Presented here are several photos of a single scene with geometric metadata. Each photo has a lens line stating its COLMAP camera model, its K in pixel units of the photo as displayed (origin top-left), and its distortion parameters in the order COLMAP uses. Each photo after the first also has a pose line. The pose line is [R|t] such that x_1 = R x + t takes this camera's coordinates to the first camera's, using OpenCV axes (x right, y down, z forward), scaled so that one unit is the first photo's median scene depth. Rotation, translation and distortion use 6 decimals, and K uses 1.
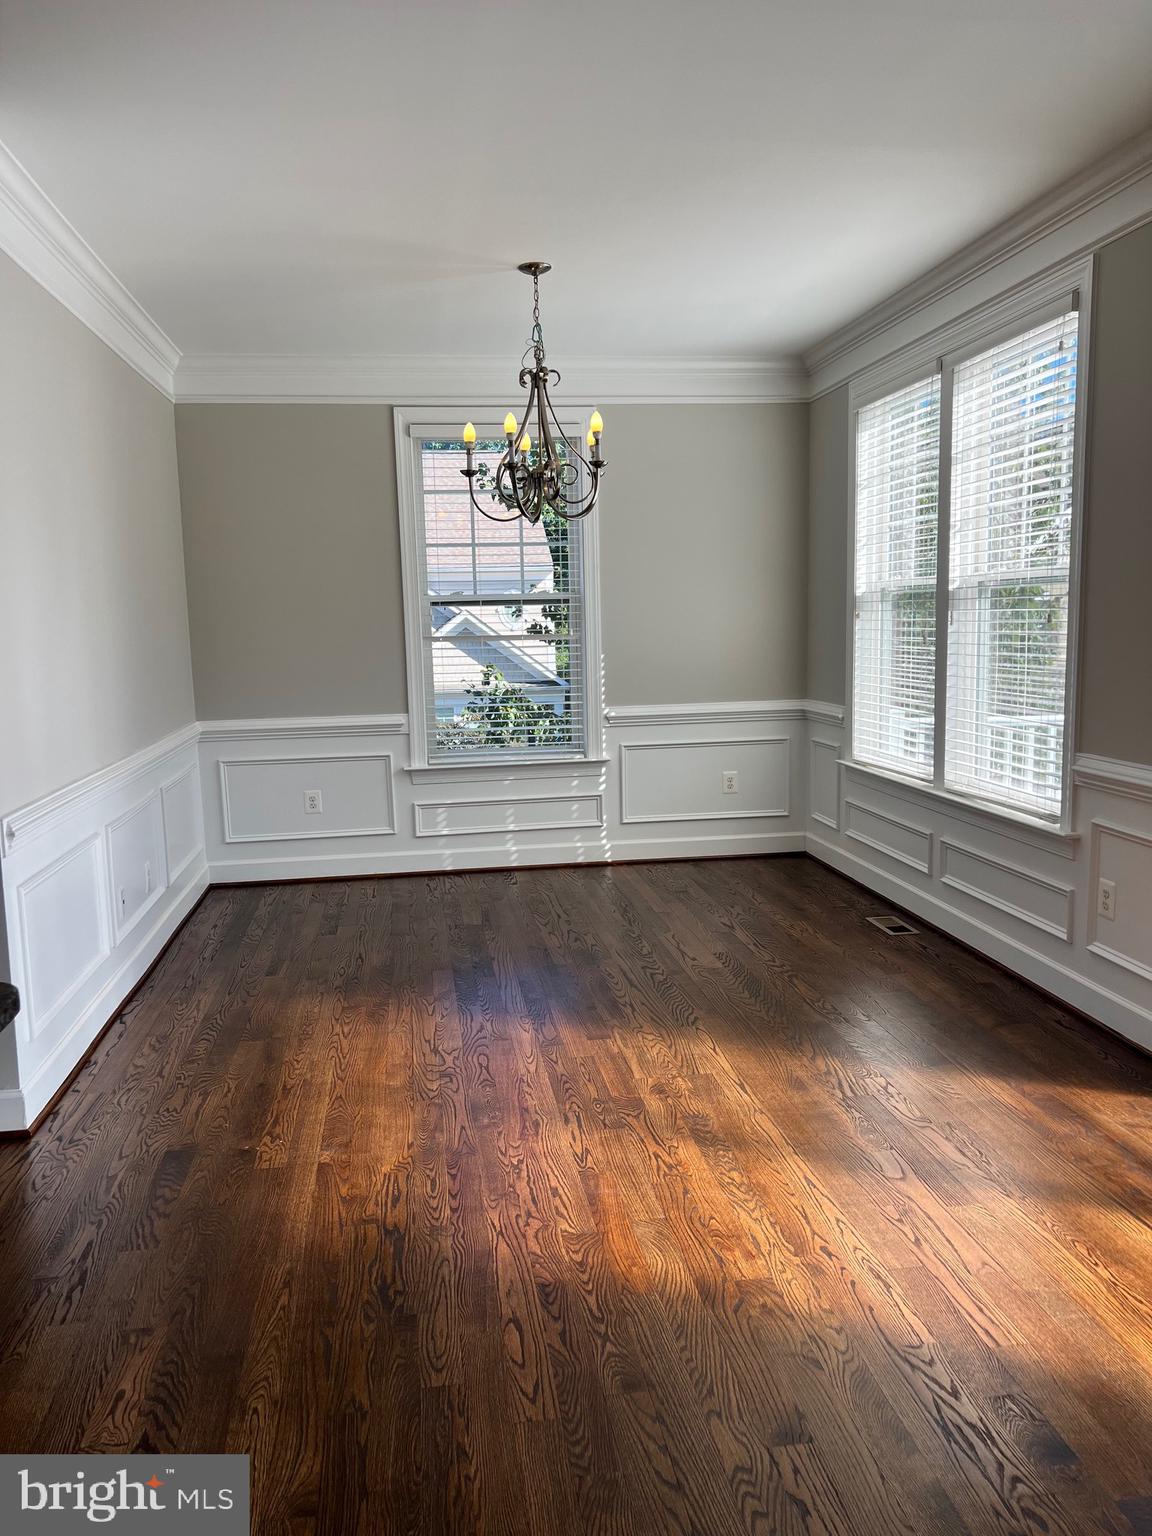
lens RADIAL K [[1156.0, 0, 576.1], [0, 1156.0, 769.5], [0, 0, 1]] dist [0.059108, -0.061619]
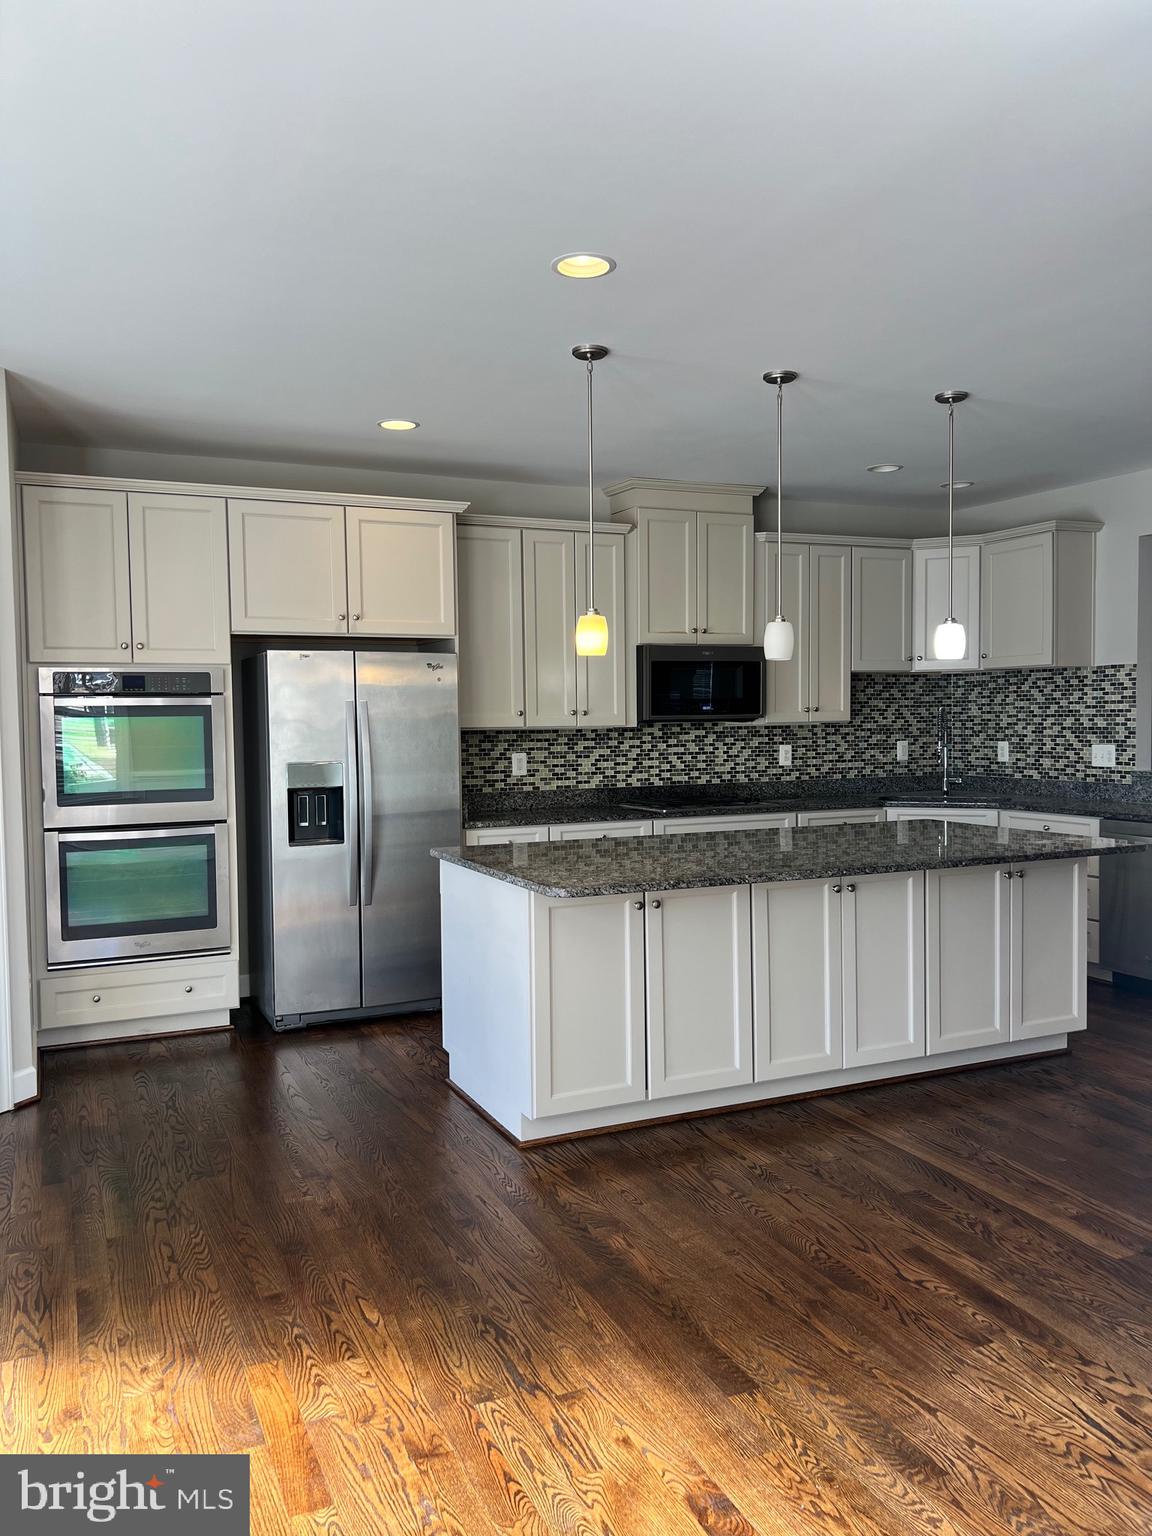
lens RADIAL K [[1156.0, 0, 592.9], [0, 1156.0, 777.5], [0, 0, 1]] dist [0.059108, -0.061619]
pose [[-0.956934, 0.051514, -0.285700, 0.040229], [-0.003158, 0.982225, 0.187679, -0.272401], [0.290290, 0.180498, -0.939762, 1.904767]]
